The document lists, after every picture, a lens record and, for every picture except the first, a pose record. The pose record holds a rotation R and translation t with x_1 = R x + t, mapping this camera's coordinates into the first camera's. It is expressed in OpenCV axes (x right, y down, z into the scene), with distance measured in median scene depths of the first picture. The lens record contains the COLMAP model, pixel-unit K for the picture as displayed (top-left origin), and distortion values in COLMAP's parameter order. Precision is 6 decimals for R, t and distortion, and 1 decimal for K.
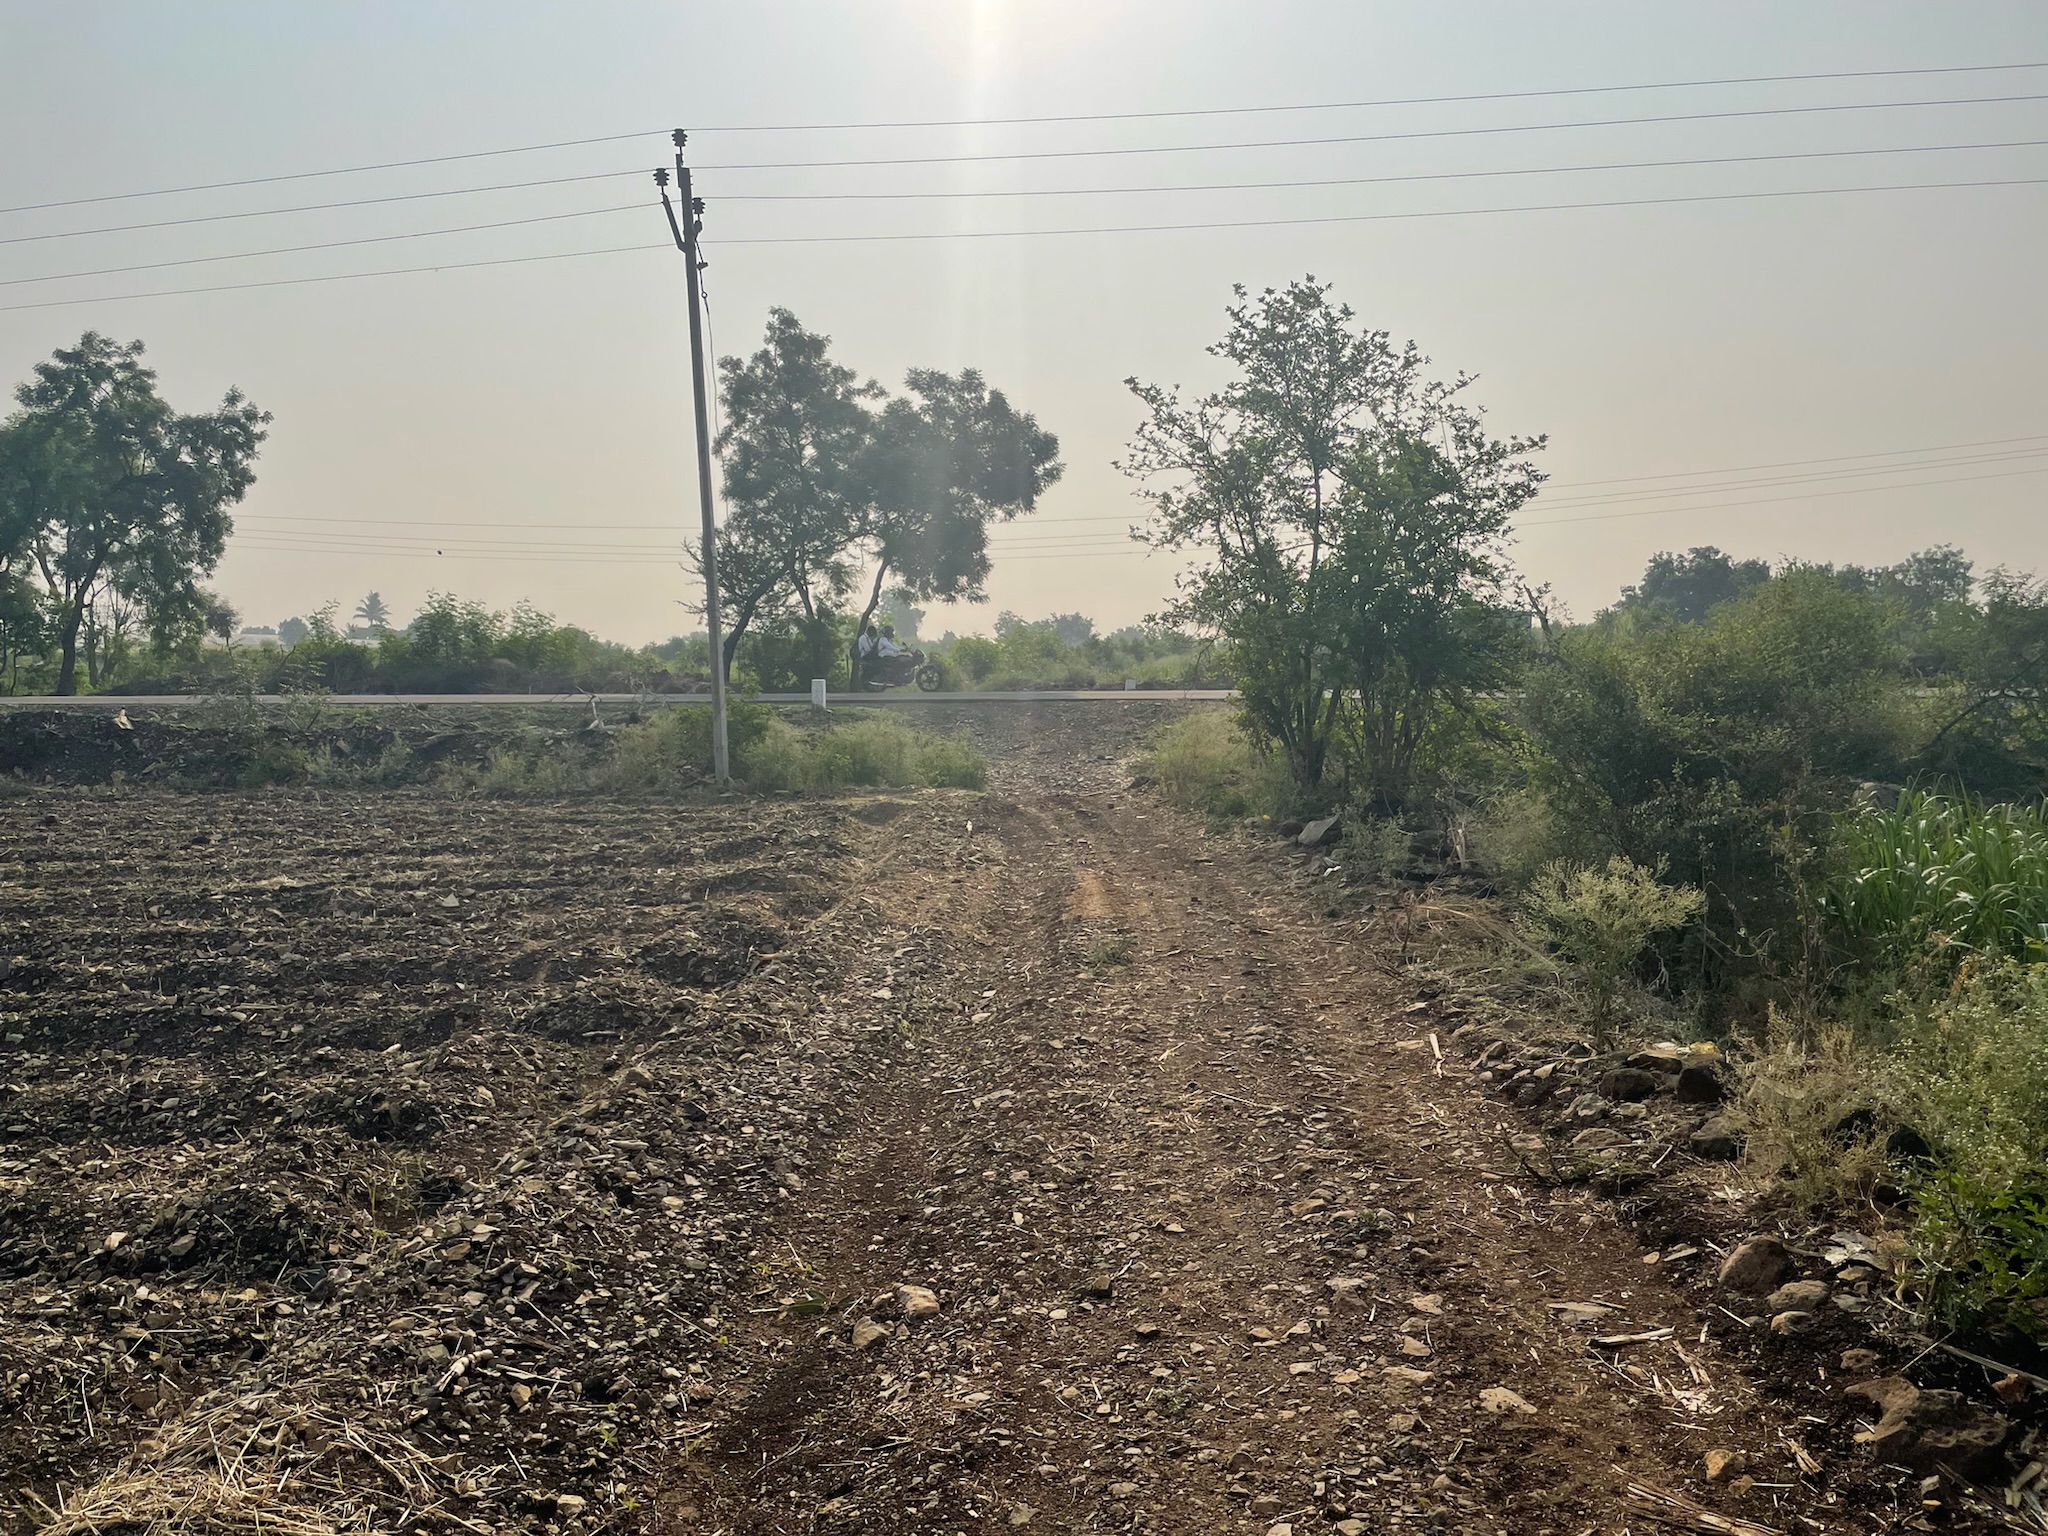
lens RADIAL K [[1556.0, 0, 1041.5], [0, 1556.0, 782.4], [0, 0, 1]] dist [0.065107, -0.092032]
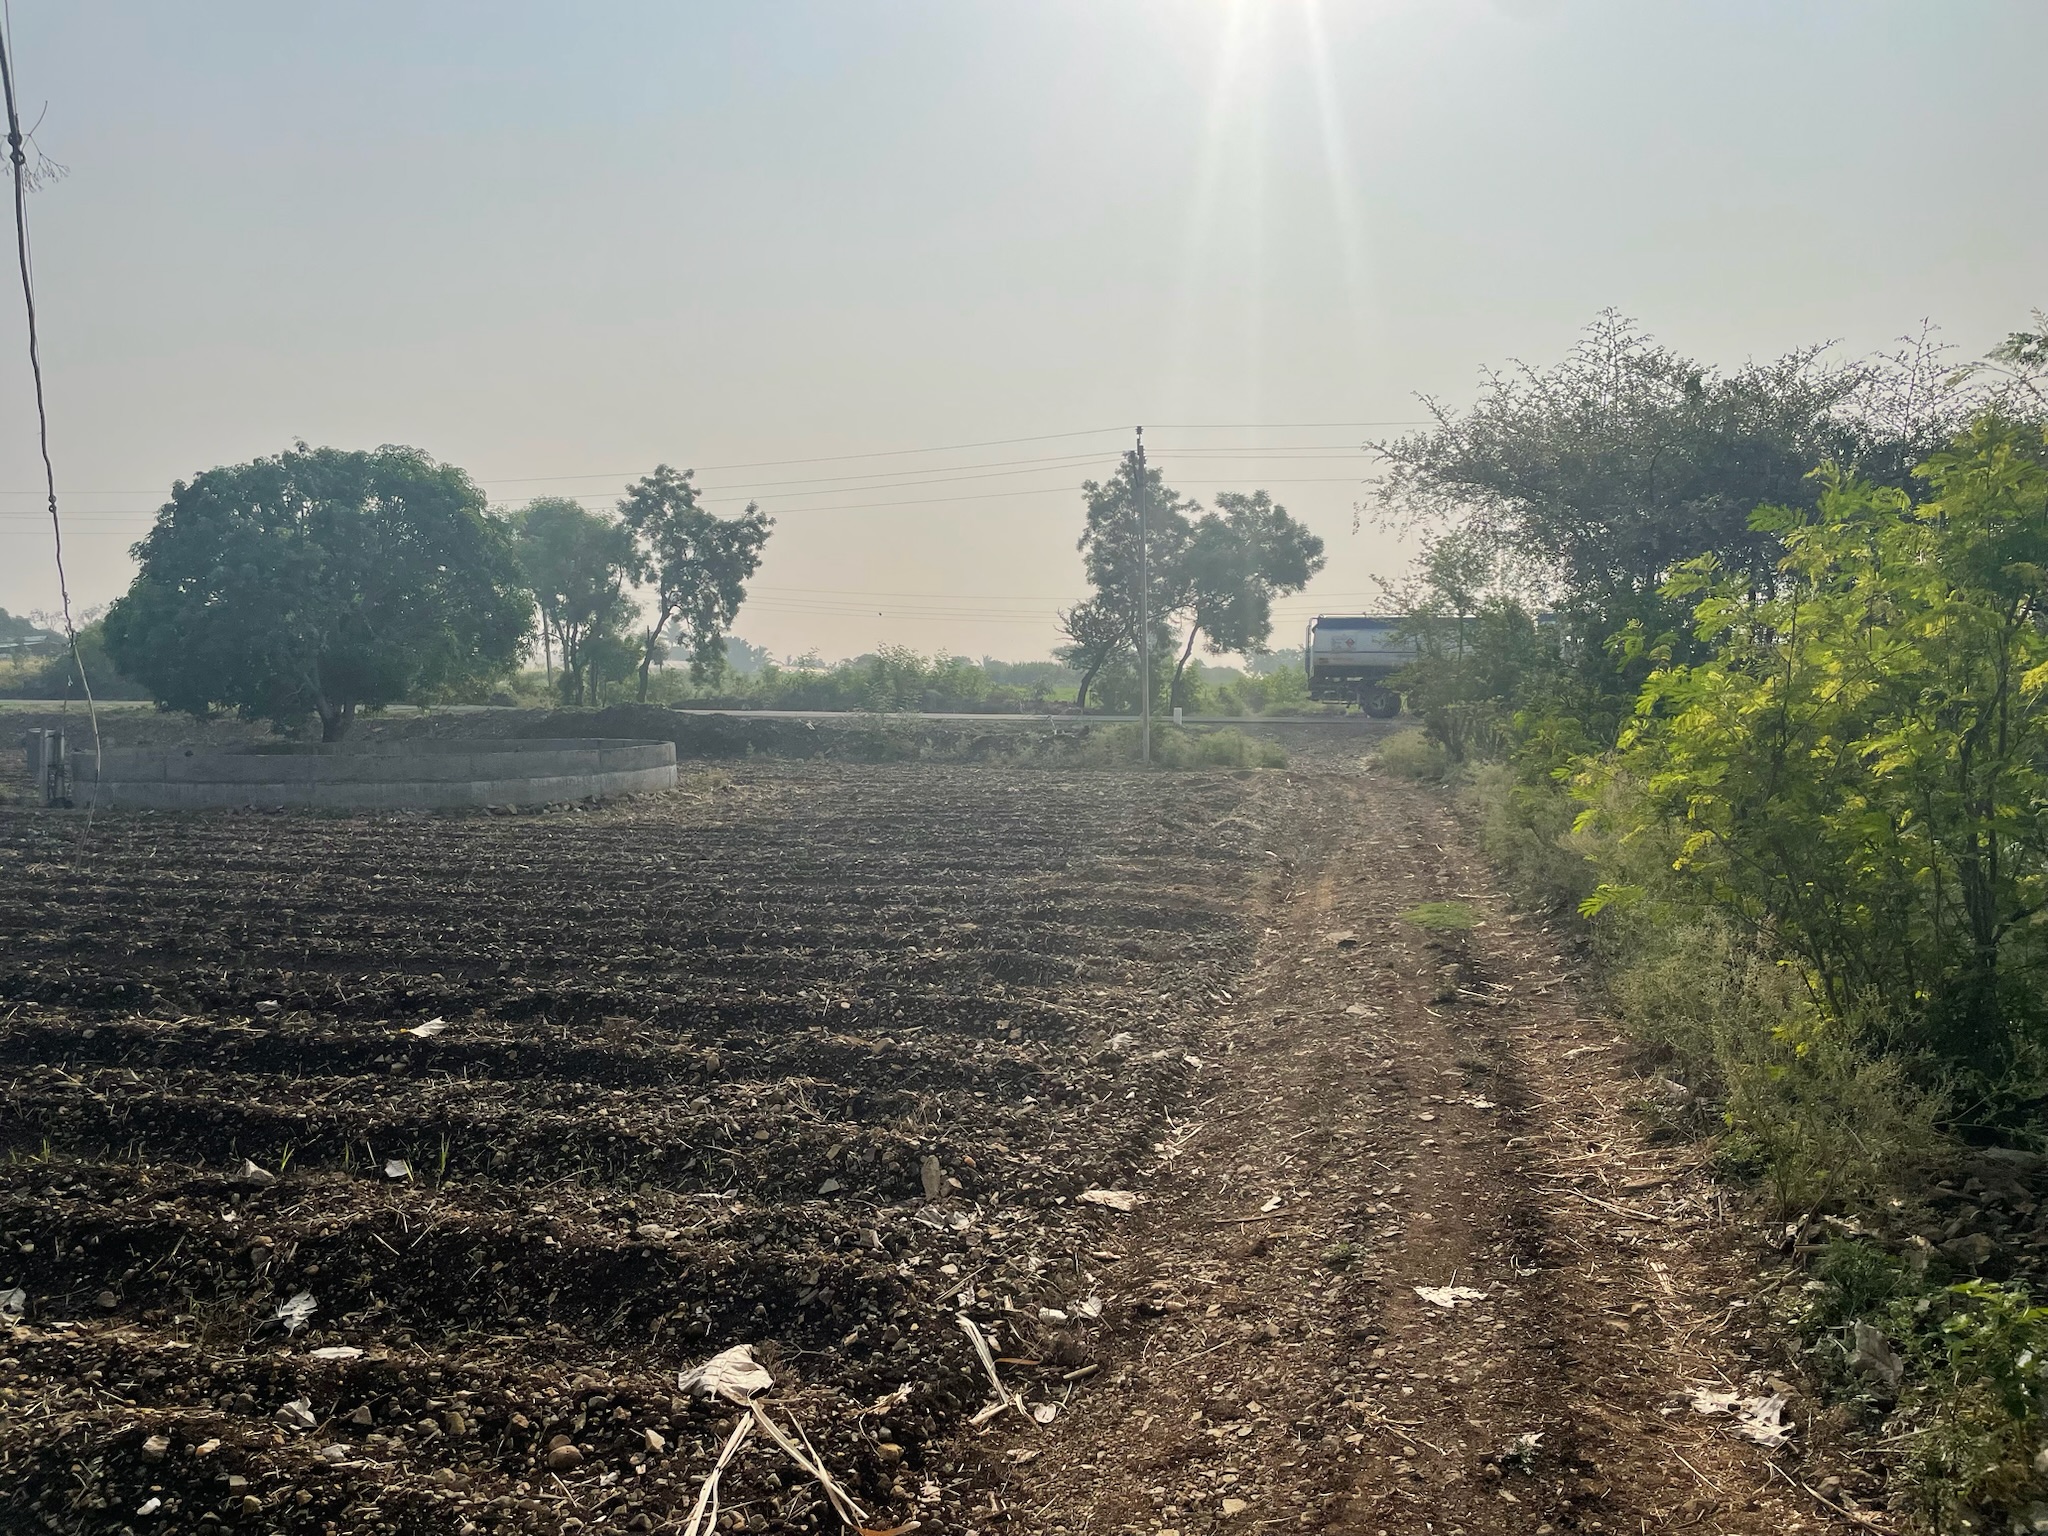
lens RADIAL K [[1556.0, 0, 1045.3], [0, 1556.0, 762.7], [0, 0, 1]] dist [0.065107, -0.092032]
pose [[0.988531, 0.022096, -0.149391, -0.021857], [-0.026325, 0.999305, -0.026386, 0.025646], [0.148704, 0.030016, 0.988426, -0.426565]]
